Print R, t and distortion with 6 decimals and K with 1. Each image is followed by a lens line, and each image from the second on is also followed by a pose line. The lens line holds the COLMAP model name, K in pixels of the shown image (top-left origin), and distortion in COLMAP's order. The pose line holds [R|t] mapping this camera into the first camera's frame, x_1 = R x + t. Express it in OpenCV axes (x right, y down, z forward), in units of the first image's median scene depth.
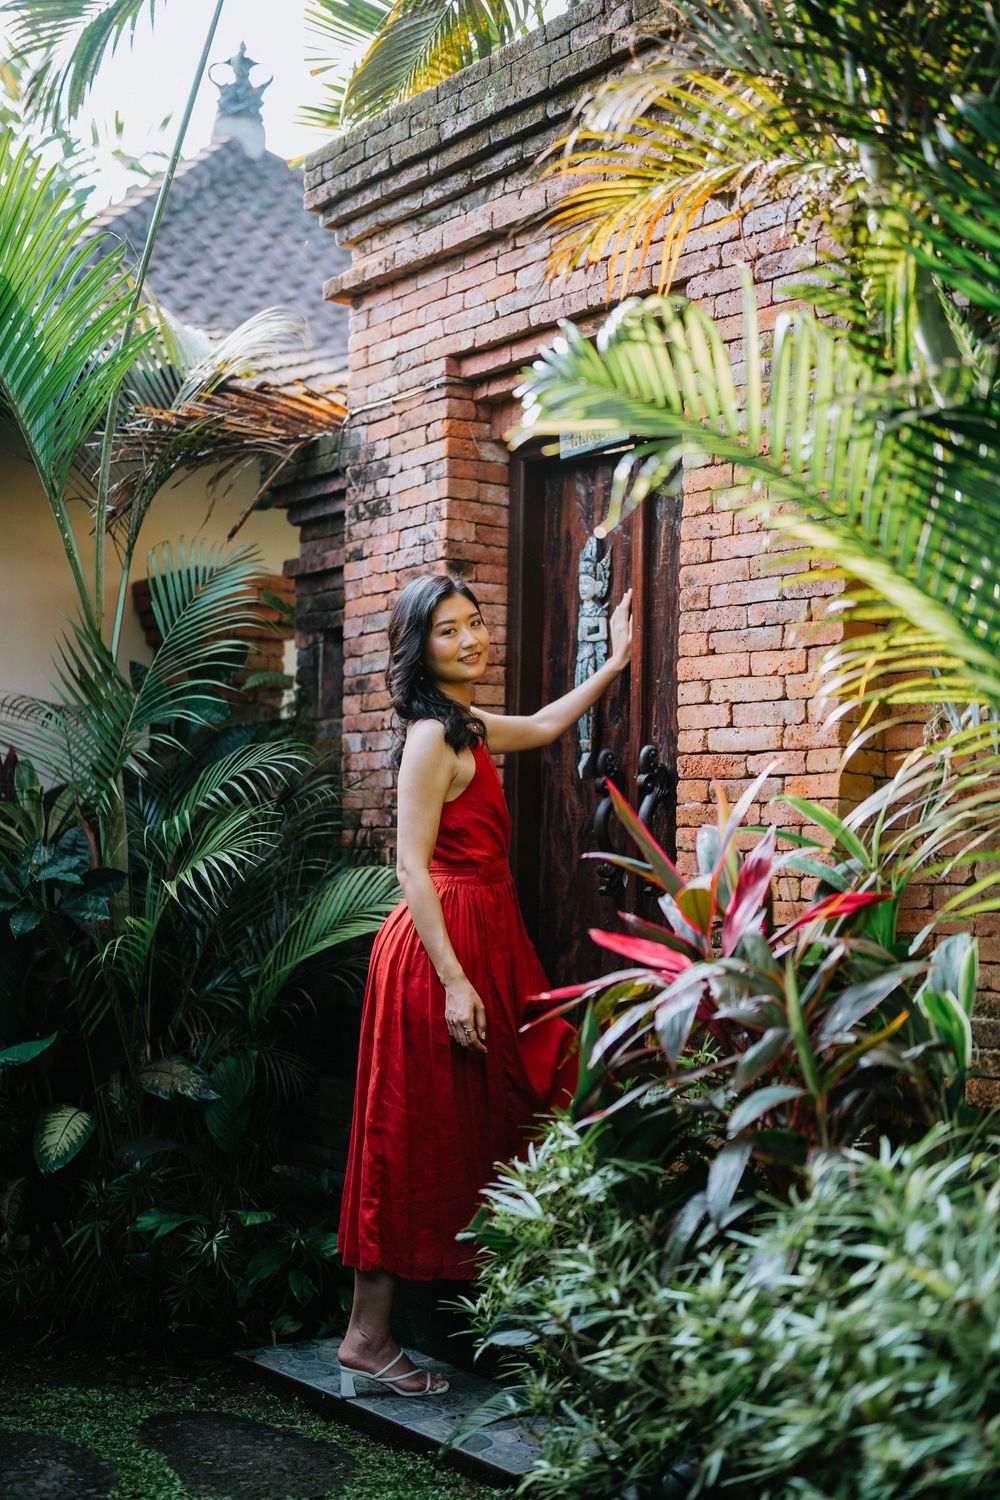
lens RADIAL K [[2033.9, 0, 500.0], [0, 2033.9, 750.0], [0, 0, 1]] dist [-0.145261, 0.935846]
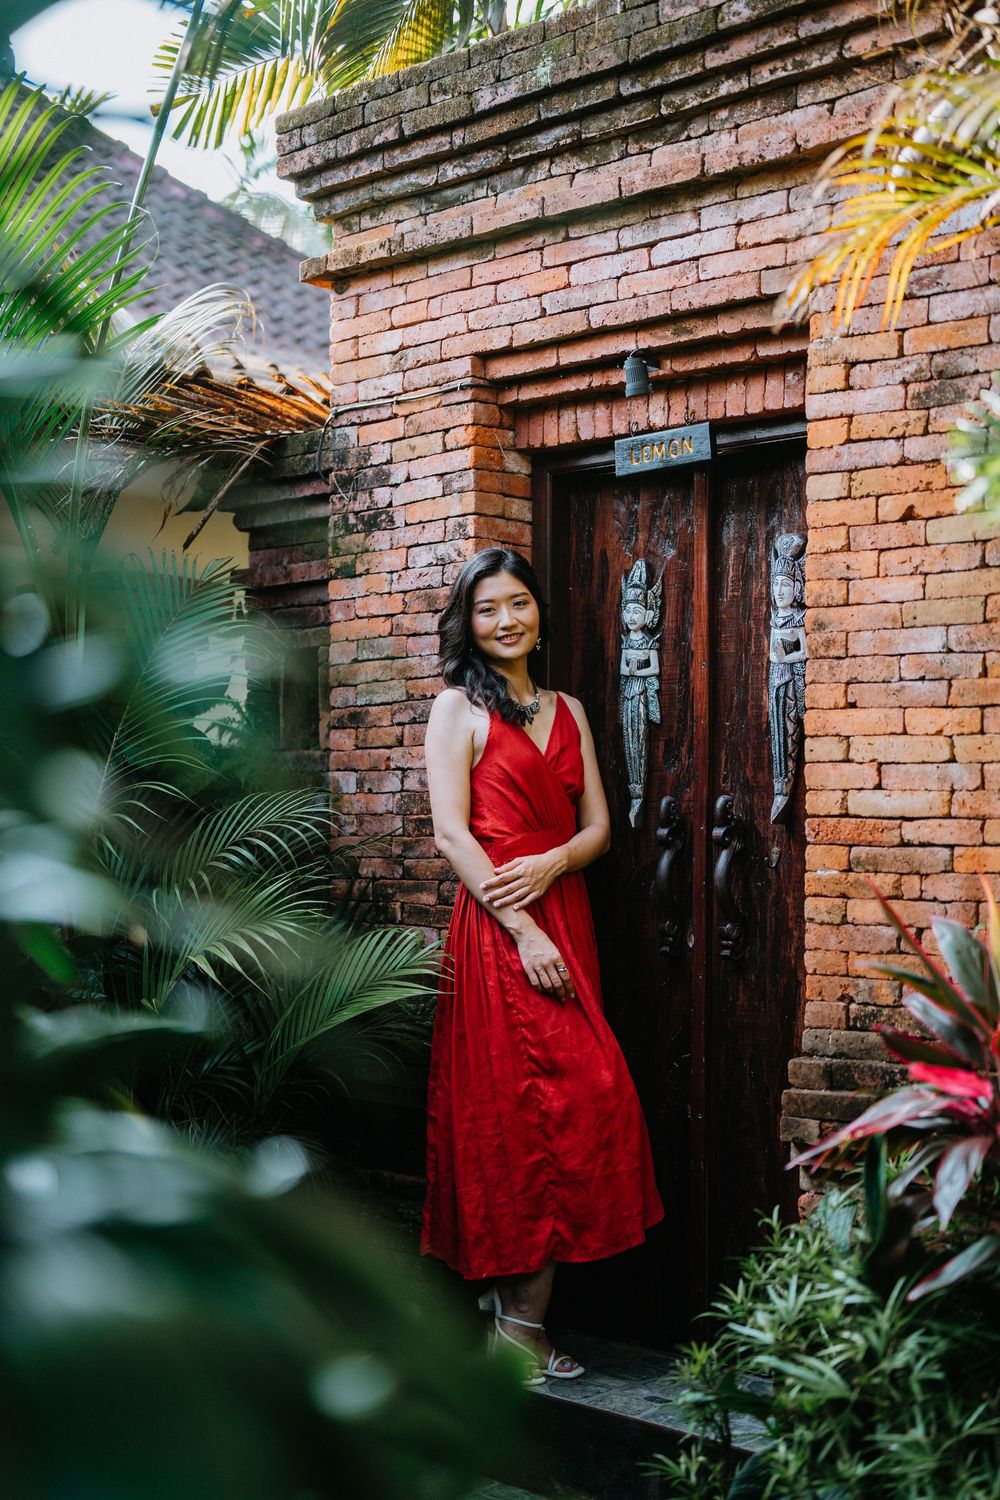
lens RADIAL K [[2033.9, 0, 500.0], [0, 2033.9, 750.0], [0, 0, 1]] dist [-0.145261, 0.935846]
pose [[0.981192, -0.008046, 0.192866, -0.187463], [0.002652, 0.999598, 0.028212, -0.045139], [-0.193016, -0.027170, 0.980819, 0.116152]]
